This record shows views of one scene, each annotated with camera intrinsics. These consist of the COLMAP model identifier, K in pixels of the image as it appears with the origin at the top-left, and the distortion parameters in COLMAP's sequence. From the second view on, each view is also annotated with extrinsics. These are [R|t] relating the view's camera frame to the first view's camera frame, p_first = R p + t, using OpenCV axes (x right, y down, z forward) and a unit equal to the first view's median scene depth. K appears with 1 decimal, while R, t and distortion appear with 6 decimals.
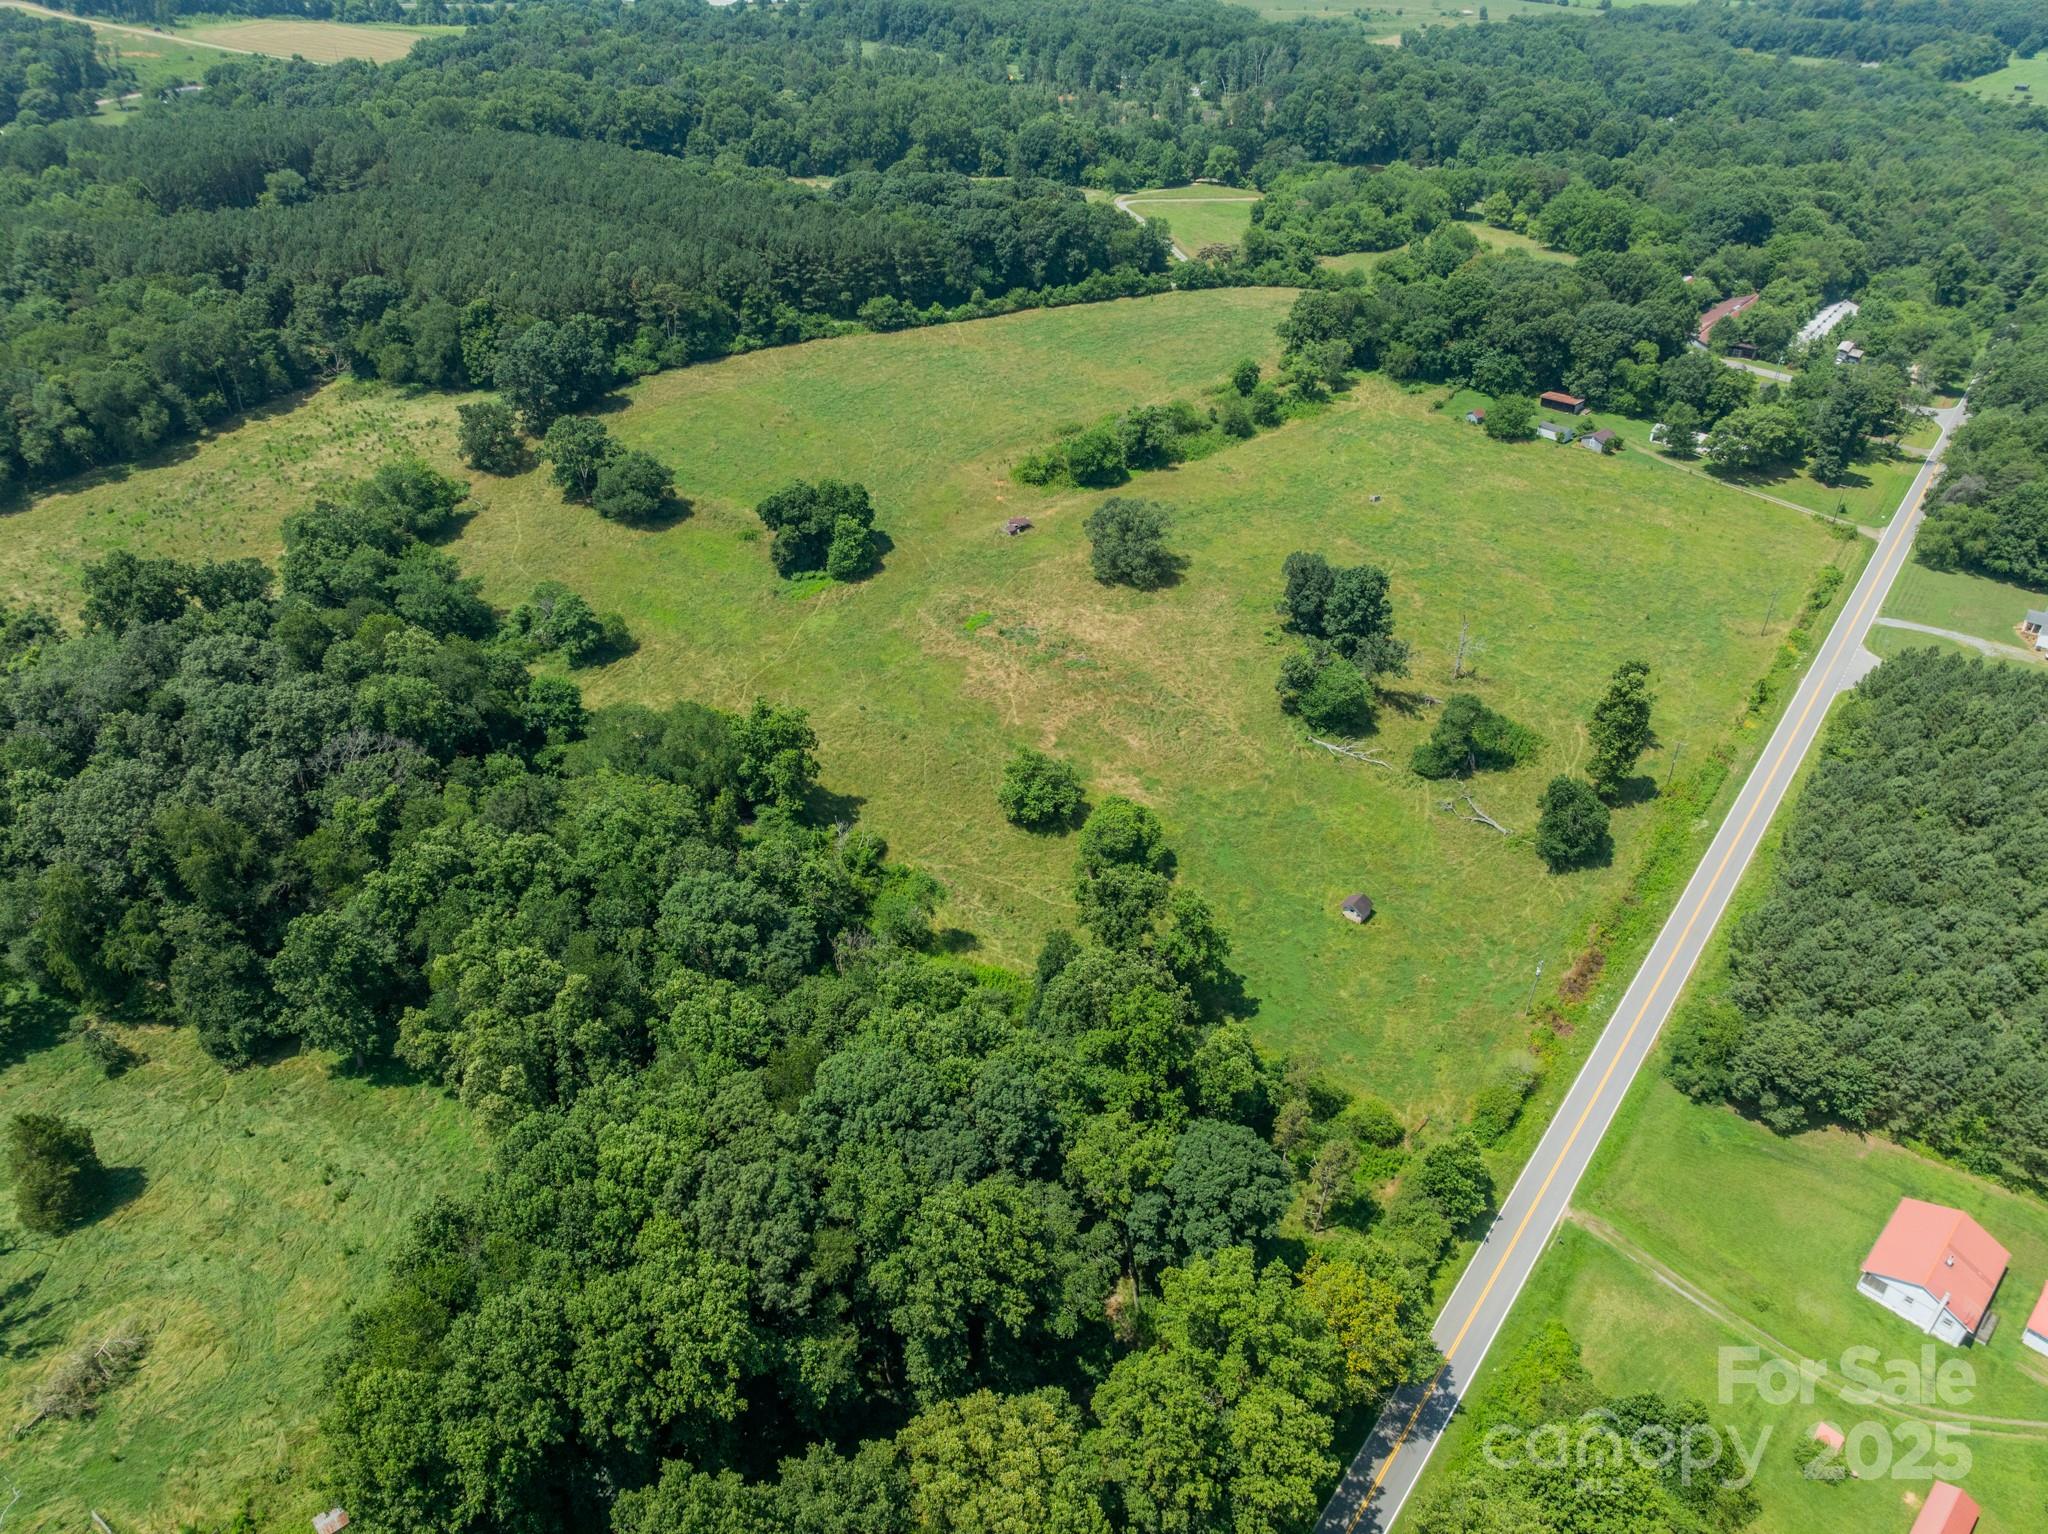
lens RADIAL K [[1440.0, 0, 1016.7], [0, 1440.0, 761.5], [0, 0, 1]] dist [-0.049979, 0.019012]
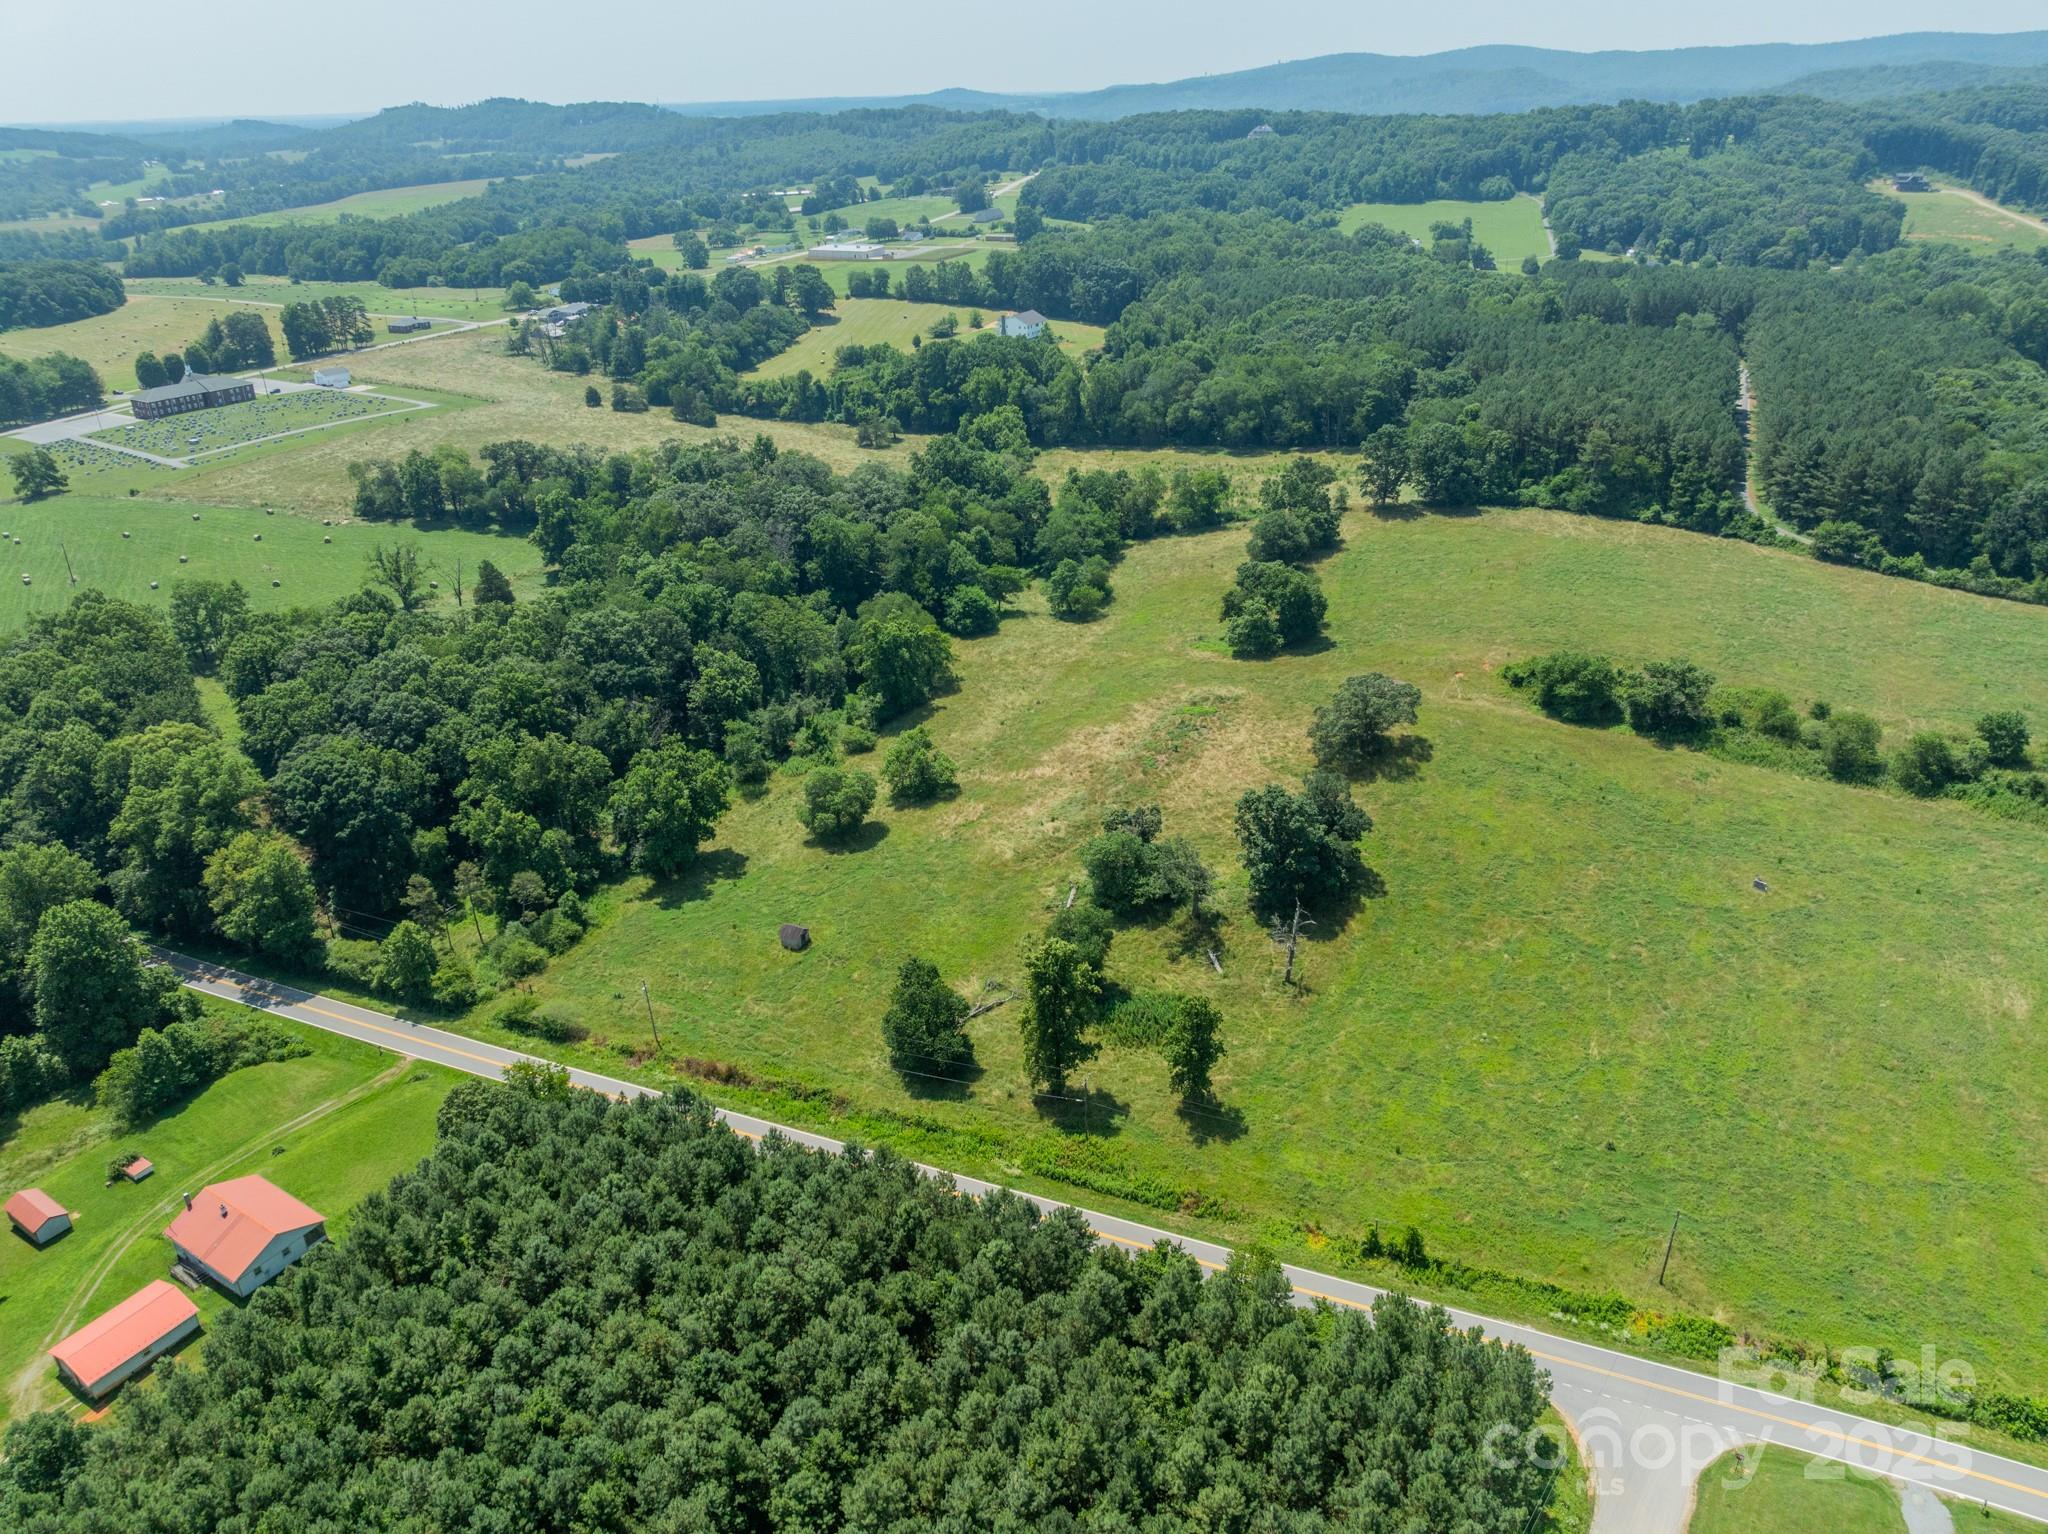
lens RADIAL K [[1440.0, 0, 1013.3], [0, 1440.0, 766.8], [0, 0, 1]] dist [-0.049979, 0.019012]
pose [[0.212607, 0.407818, -0.887965, 0.638966], [-0.511702, 0.820641, 0.254380, -0.190380], [0.832442, 0.400290, 0.383155, 0.388947]]
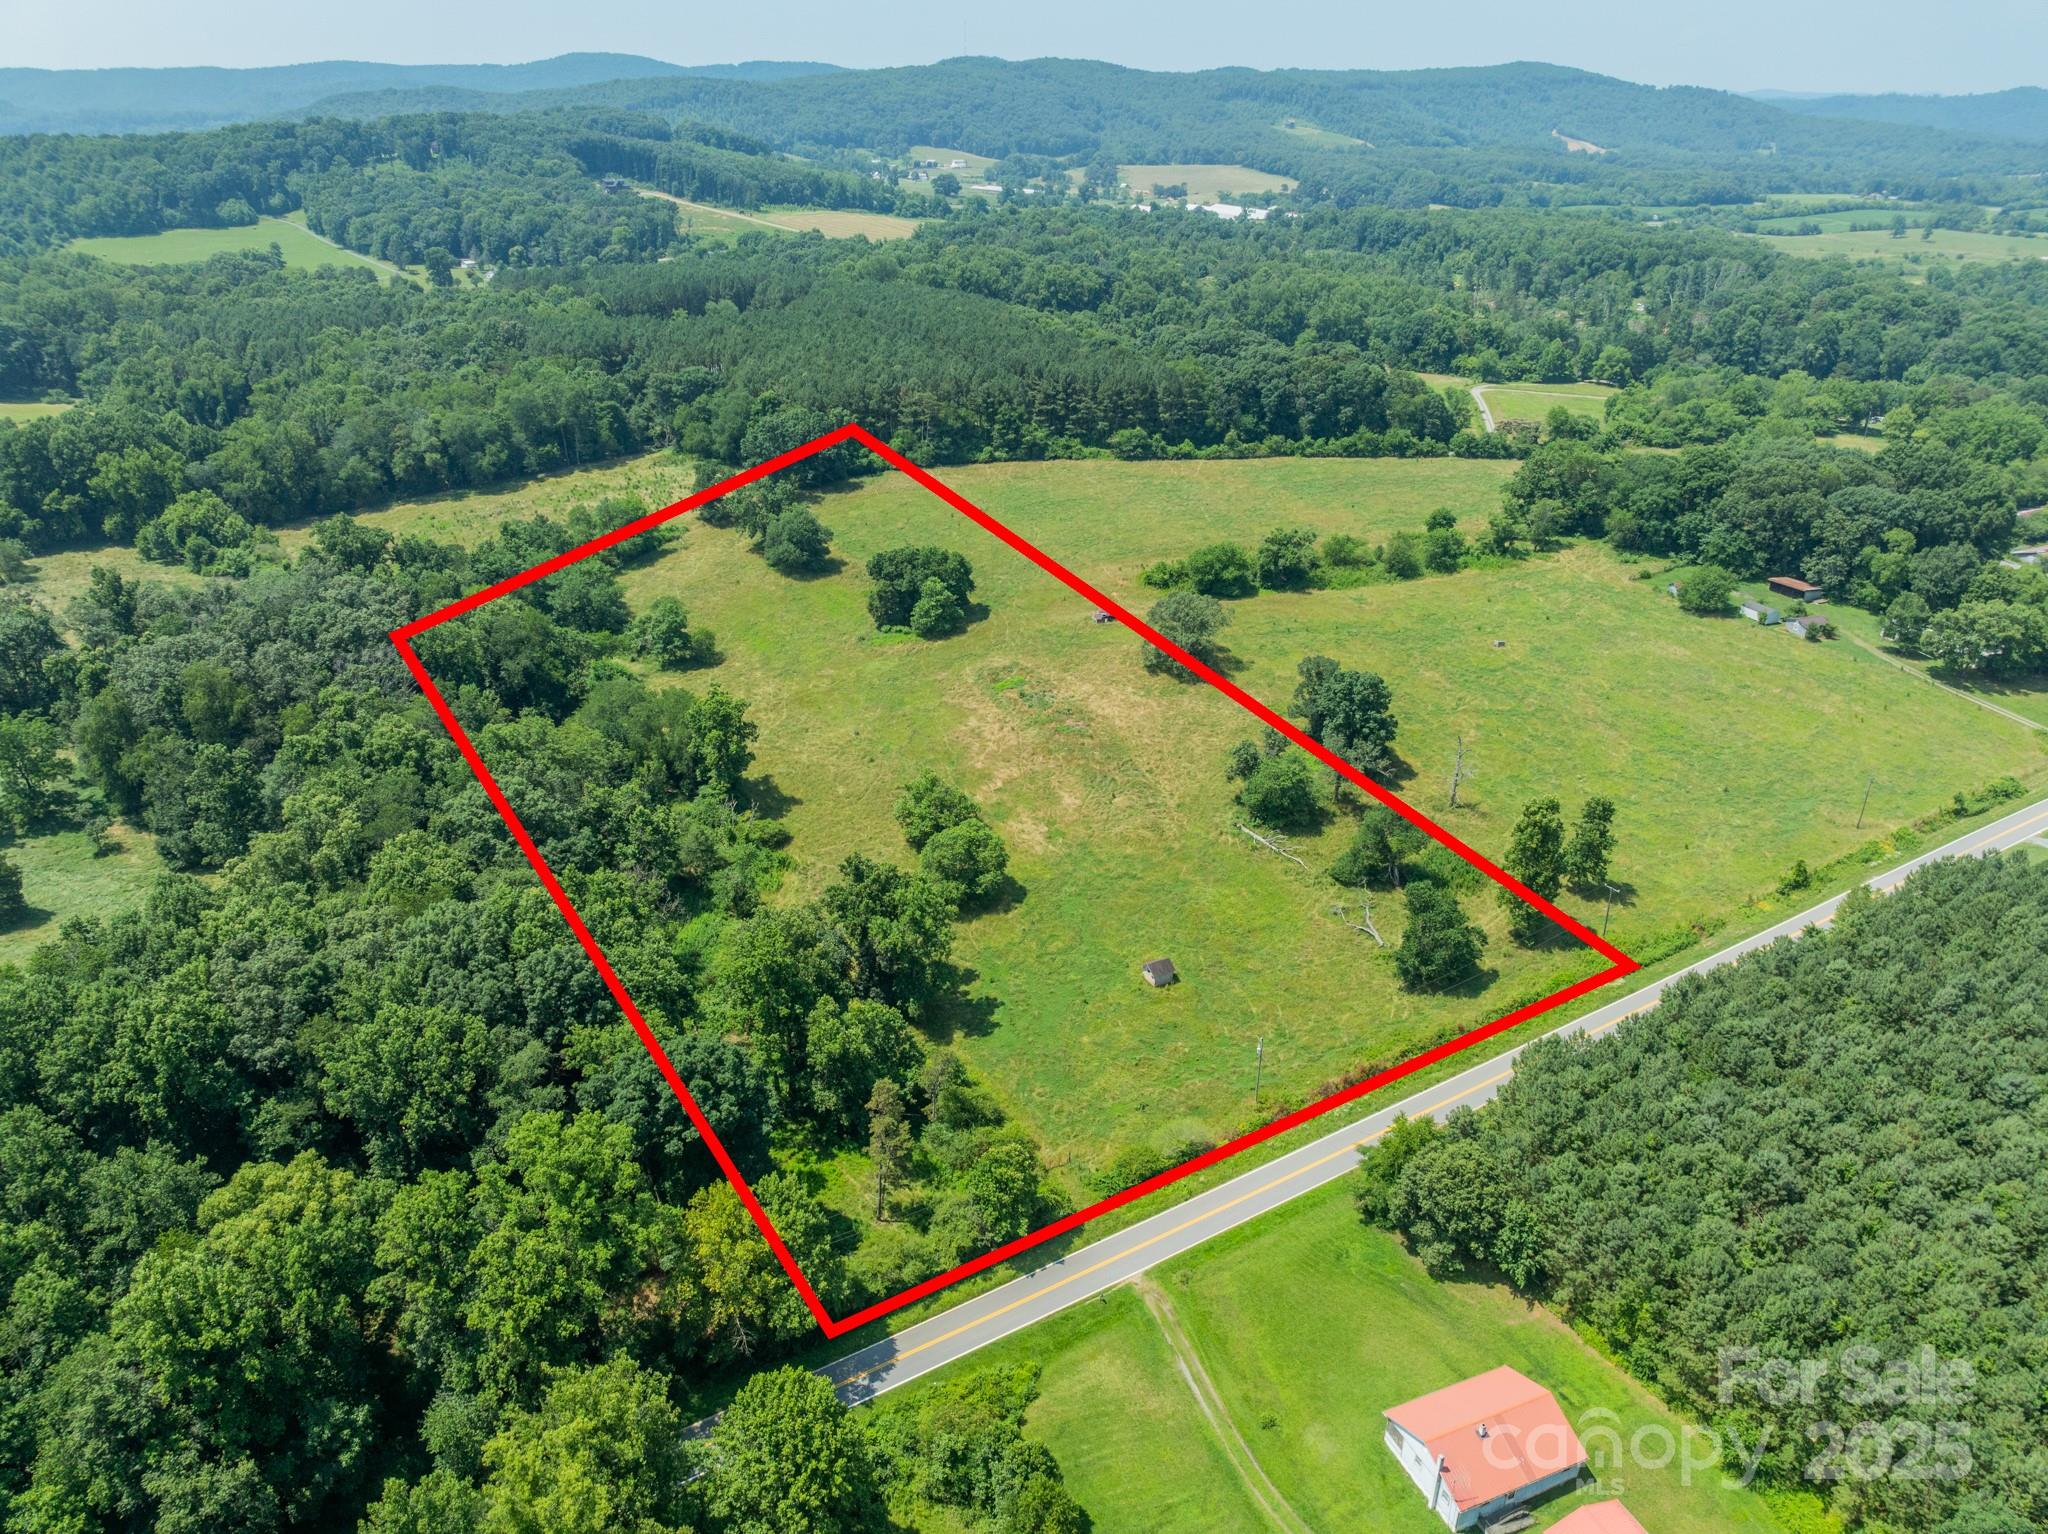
lens RADIAL K [[1440.0, 0, 1022.7], [0, 1440.0, 764.0], [0, 0, 1]] dist [-0.049979, 0.019012]
pose [[0.924609, 0.159005, -0.346143, 0.260937], [-0.207090, 0.972515, -0.106437, 0.050029], [0.319705, 0.170096, 0.932124, 0.034781]]
